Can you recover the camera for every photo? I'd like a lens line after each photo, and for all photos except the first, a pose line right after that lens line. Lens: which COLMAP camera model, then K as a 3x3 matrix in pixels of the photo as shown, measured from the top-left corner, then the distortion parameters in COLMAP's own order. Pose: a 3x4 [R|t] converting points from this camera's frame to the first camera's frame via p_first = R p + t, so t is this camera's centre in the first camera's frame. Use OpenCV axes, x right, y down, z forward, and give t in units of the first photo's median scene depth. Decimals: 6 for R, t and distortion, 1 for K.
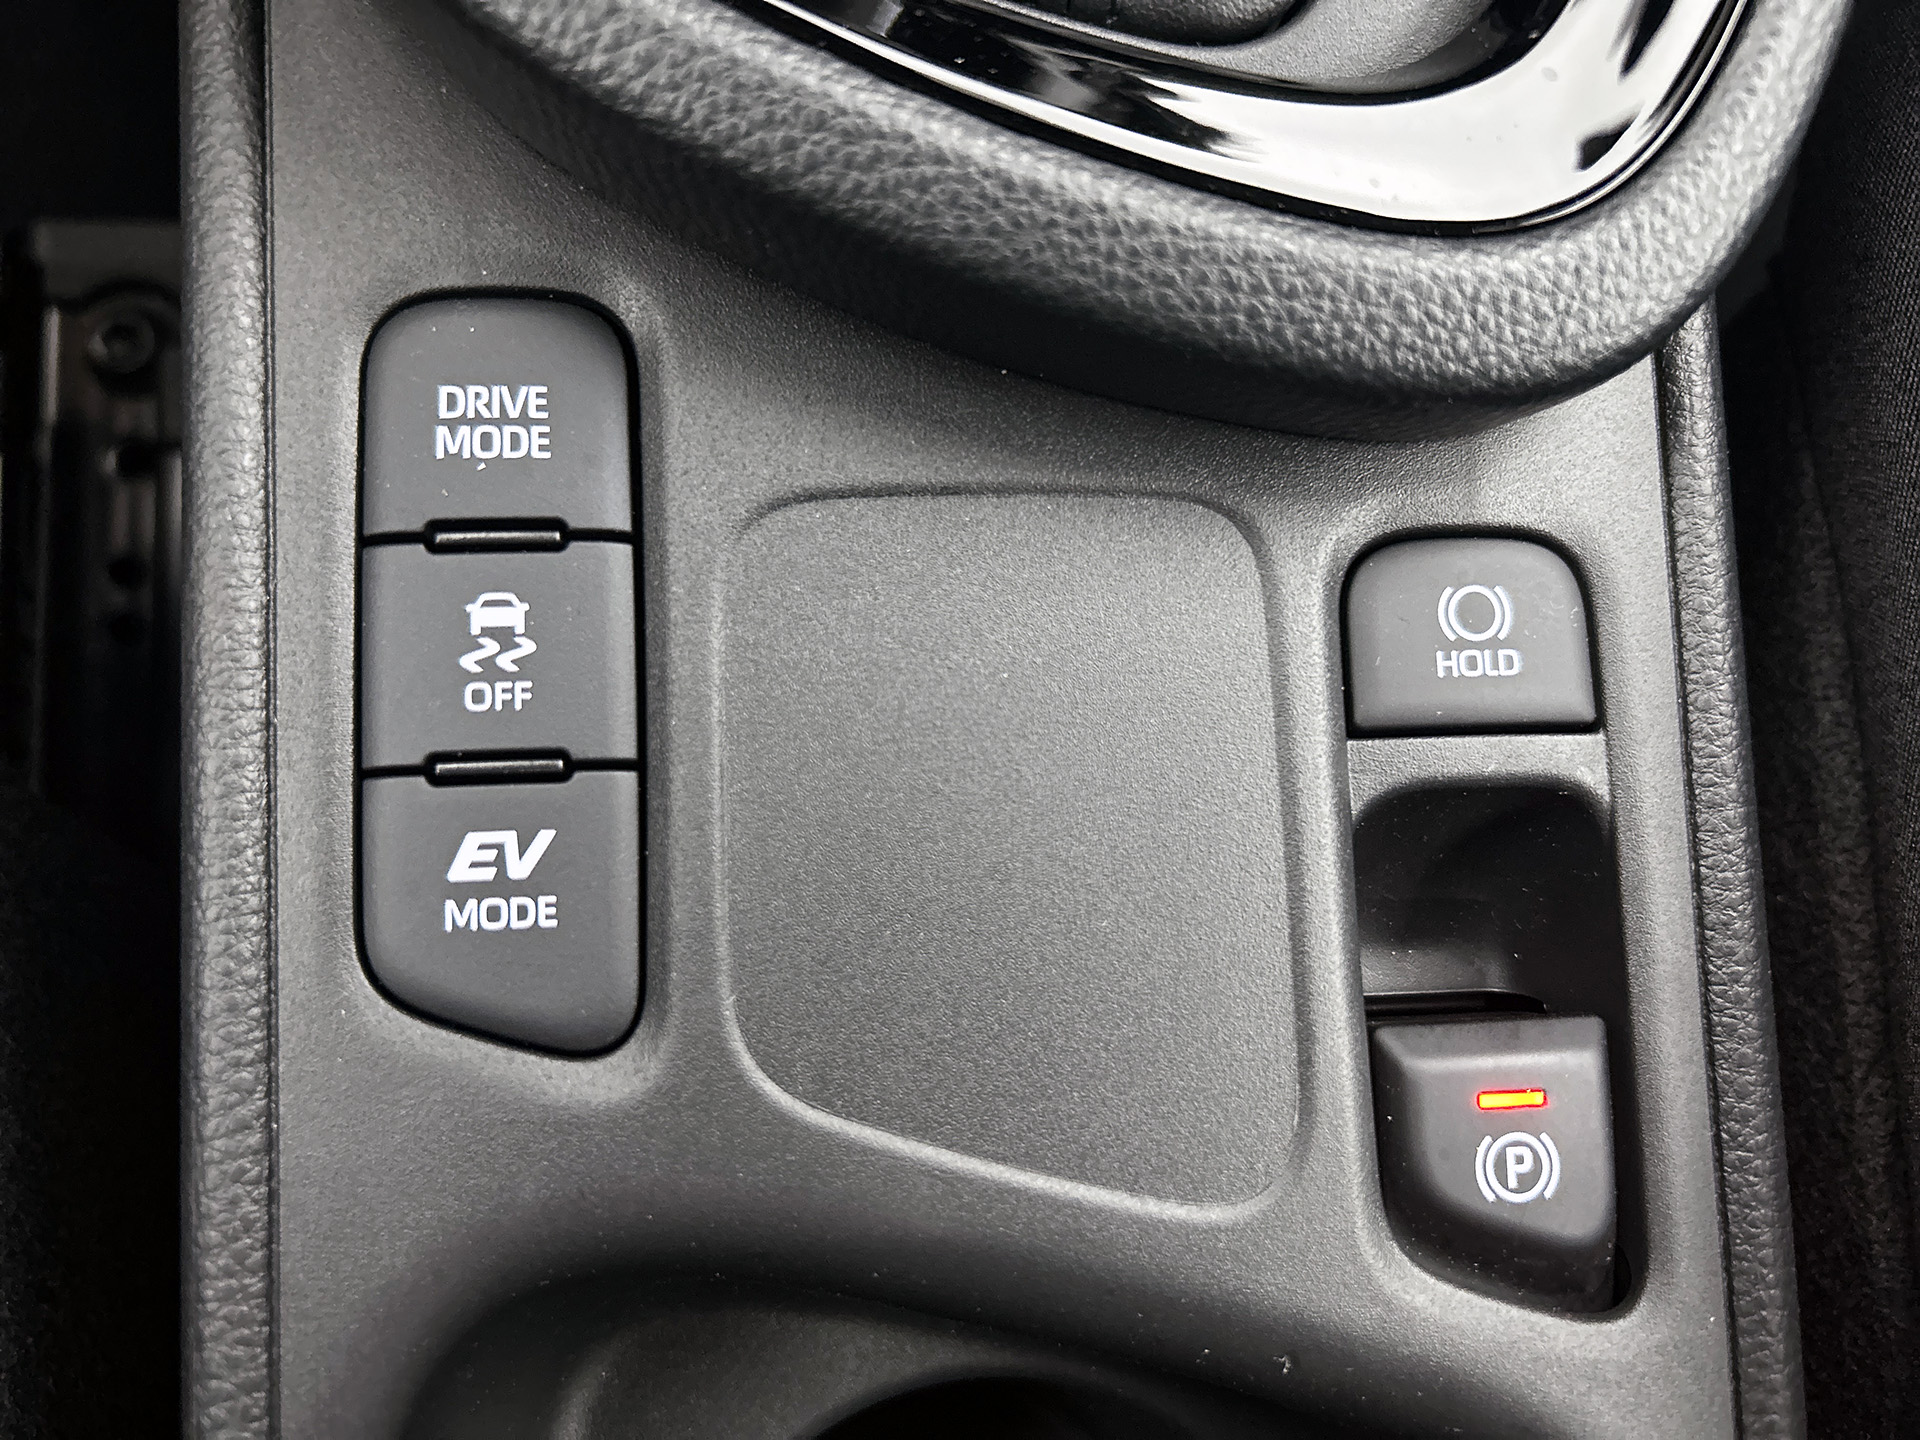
lens RADIAL K [[1452.9, 0, 1010.0], [0, 1452.9, 696.6], [0, 0, 1]] dist [0.016607, -0.020346]
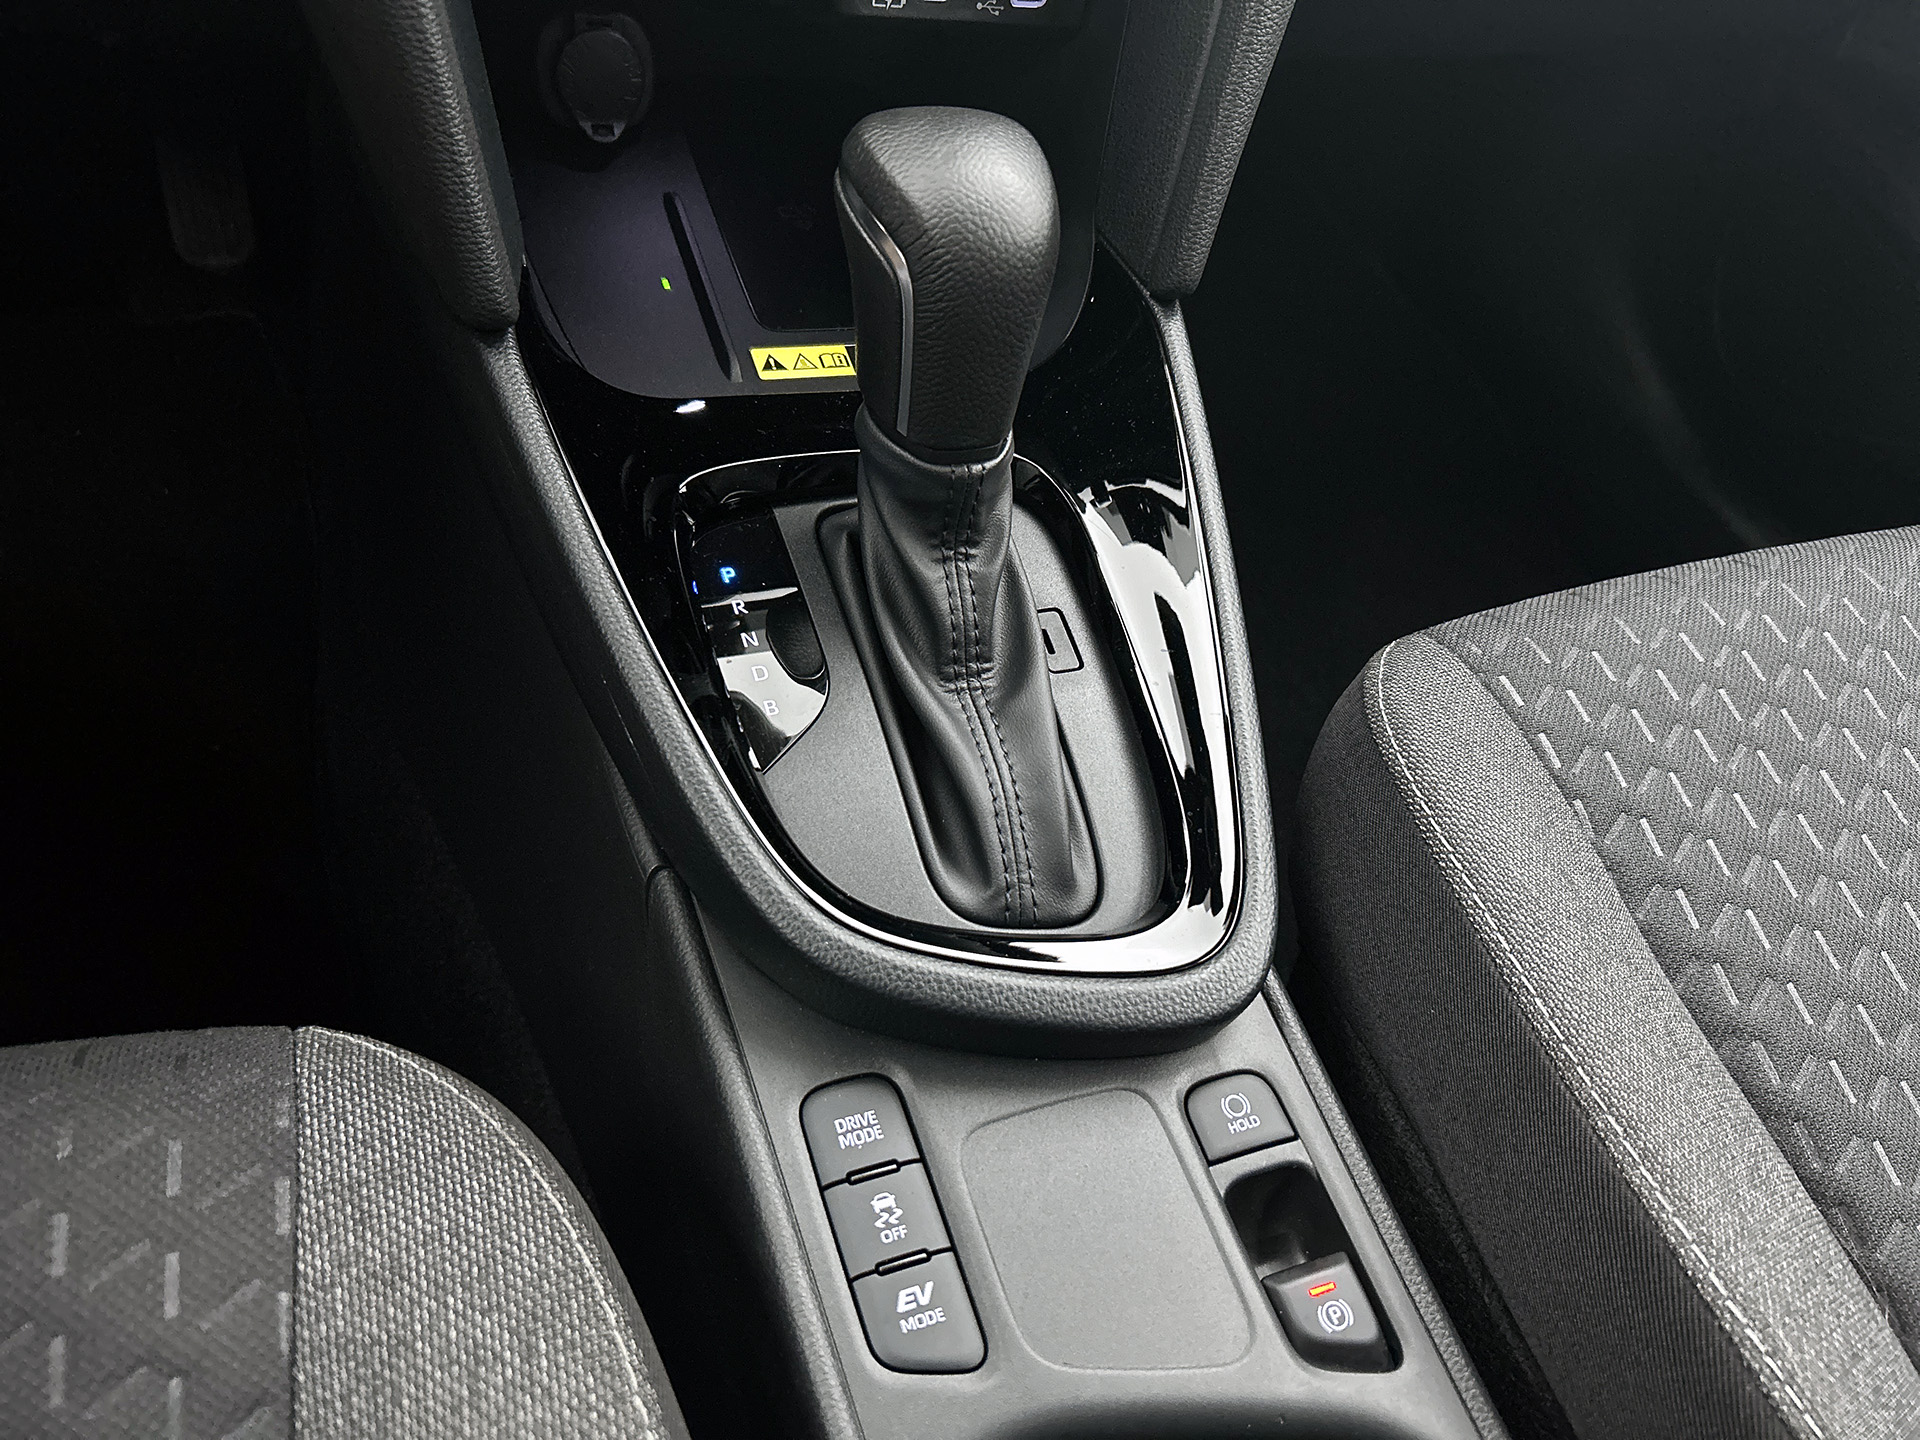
lens RADIAL K [[1452.9, 0, 969.6], [0, 1452.9, 718.4], [0, 0, 1]] dist [0.016607, -0.020346]
pose [[0.949442, -0.198356, 0.243341, -0.644718], [0.289763, 0.851976, -0.436091, 0.362702], [-0.120819, 0.484554, 0.866378, -1.565337]]
